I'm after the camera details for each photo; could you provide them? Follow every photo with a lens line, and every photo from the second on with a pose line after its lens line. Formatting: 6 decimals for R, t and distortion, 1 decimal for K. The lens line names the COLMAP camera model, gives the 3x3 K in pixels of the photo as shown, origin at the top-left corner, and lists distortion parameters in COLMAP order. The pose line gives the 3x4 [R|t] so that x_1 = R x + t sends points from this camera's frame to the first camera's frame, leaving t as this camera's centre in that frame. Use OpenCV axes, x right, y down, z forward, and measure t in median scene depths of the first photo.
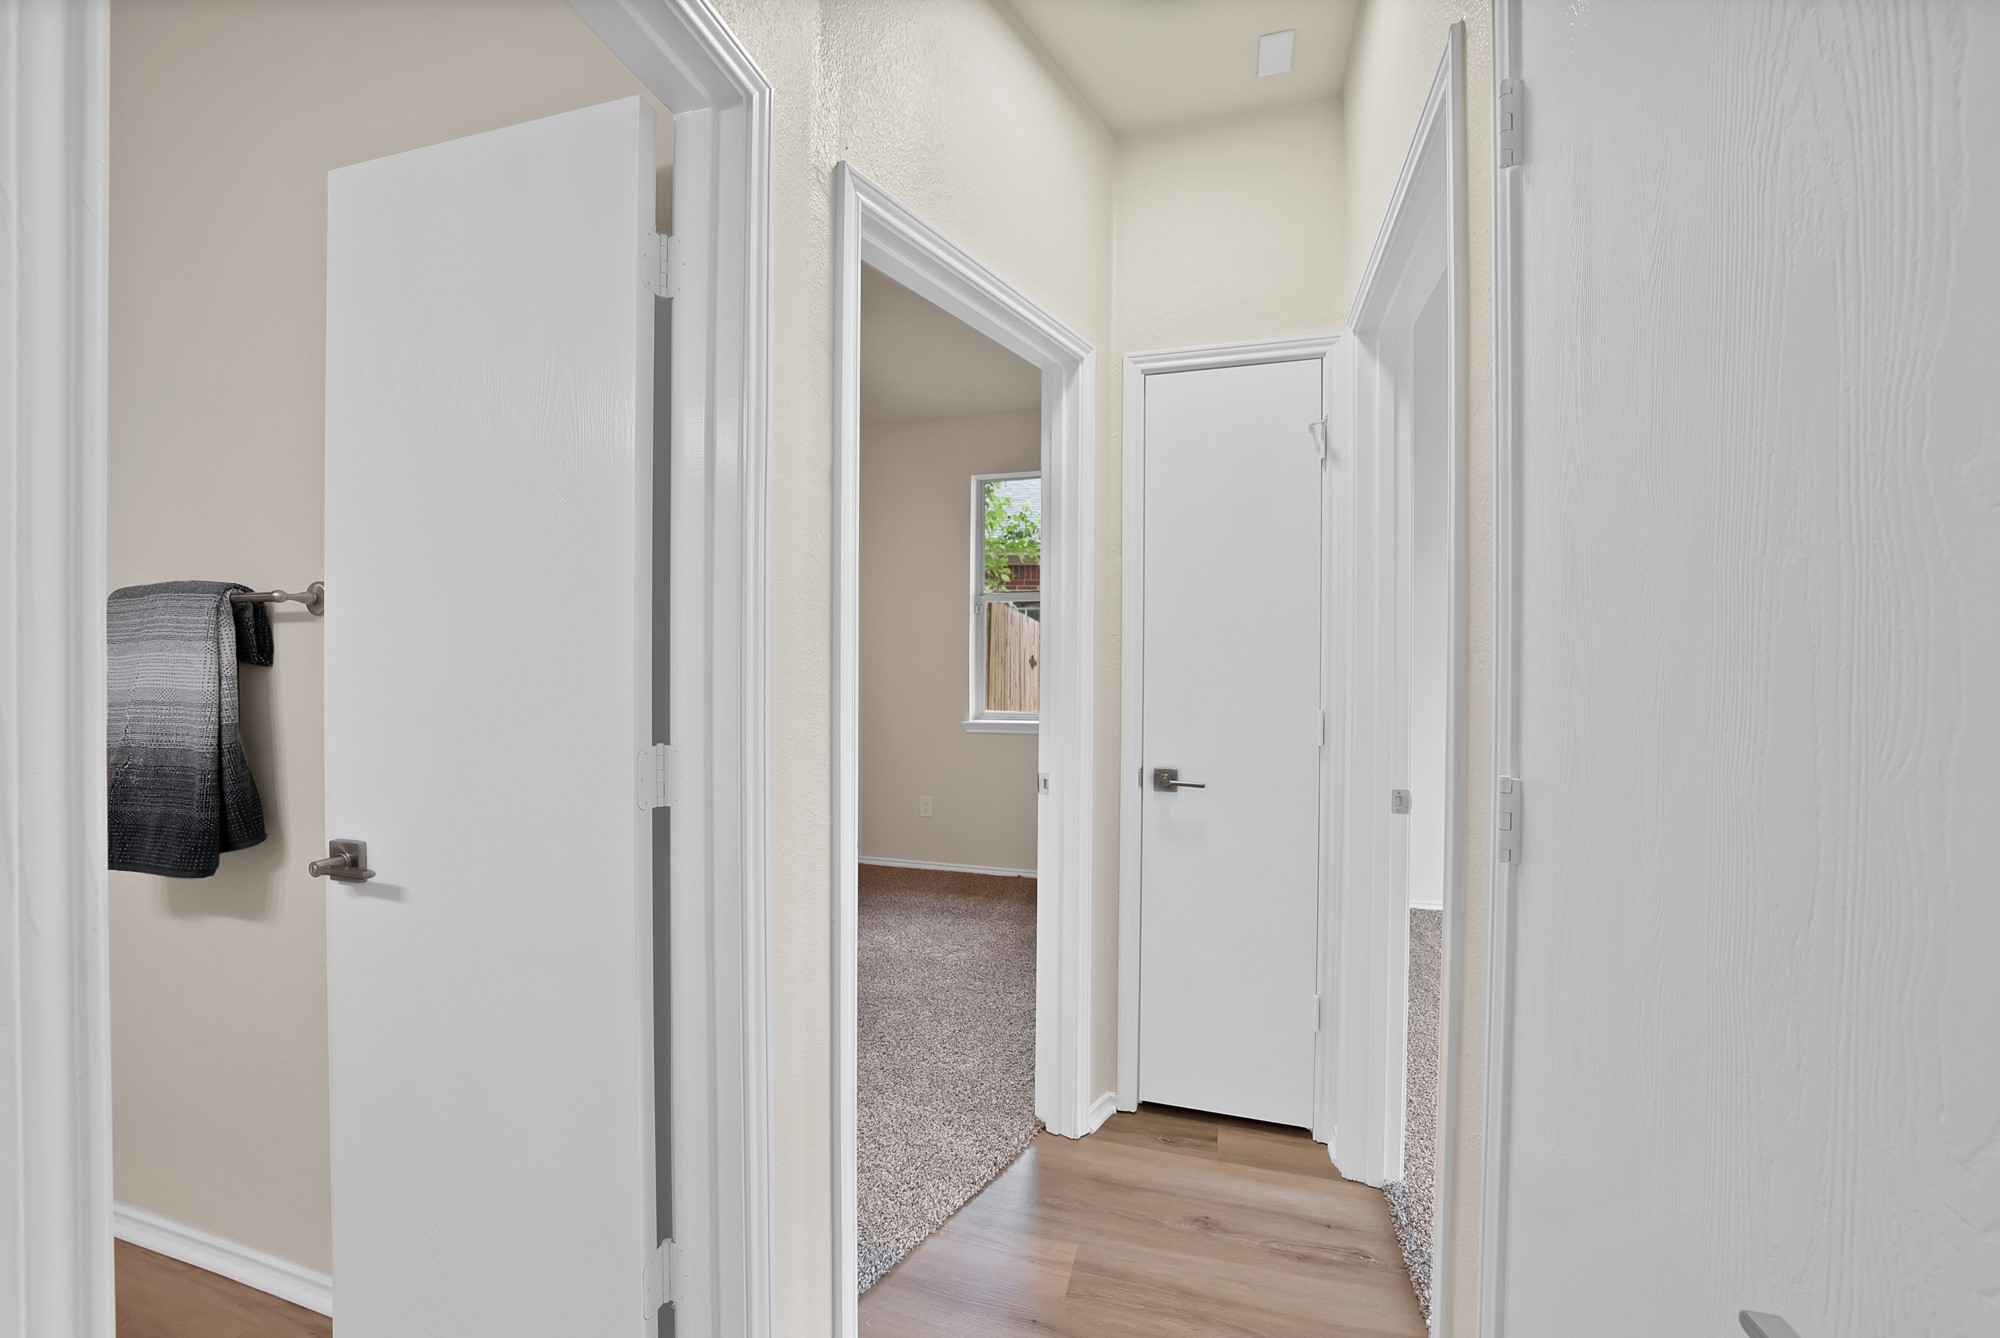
lens RADIAL K [[714.7, 0, 997.4], [0, 714.7, 662.8], [0, 0, 1]] dist [-0.020147, 0.000277]
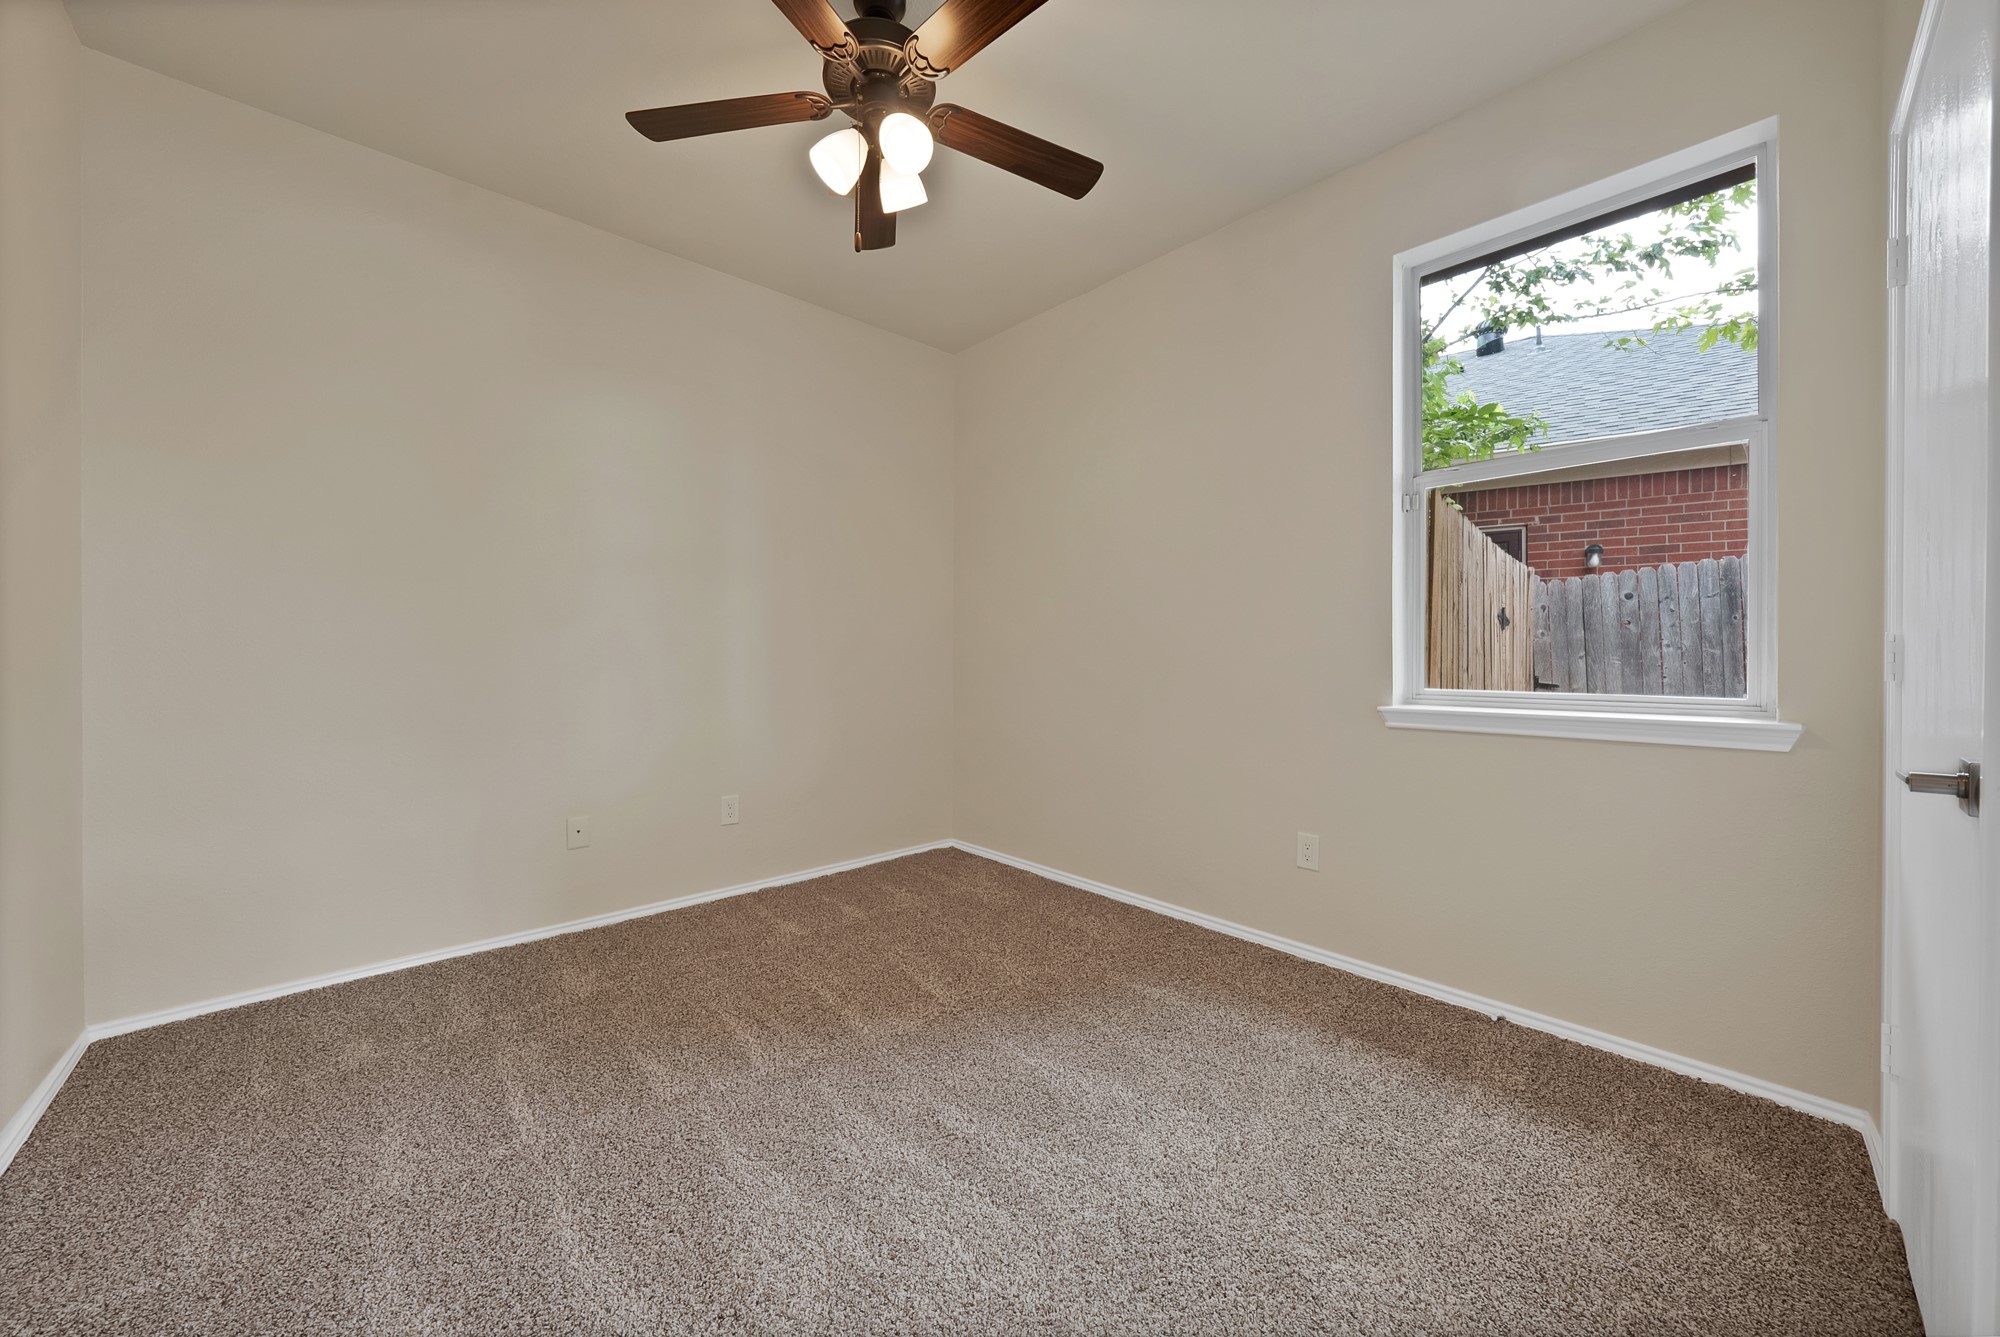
lens RADIAL K [[714.7, 0, 997.4], [0, 714.7, 662.3], [0, 0, 1]] dist [-0.020147, 0.000277]
pose [[0.856139, -0.000167, -0.516745, -0.015852], [0.011635, 0.999753, 0.018953, 0.031296], [0.516614, -0.022239, 0.855929, 0.356410]]
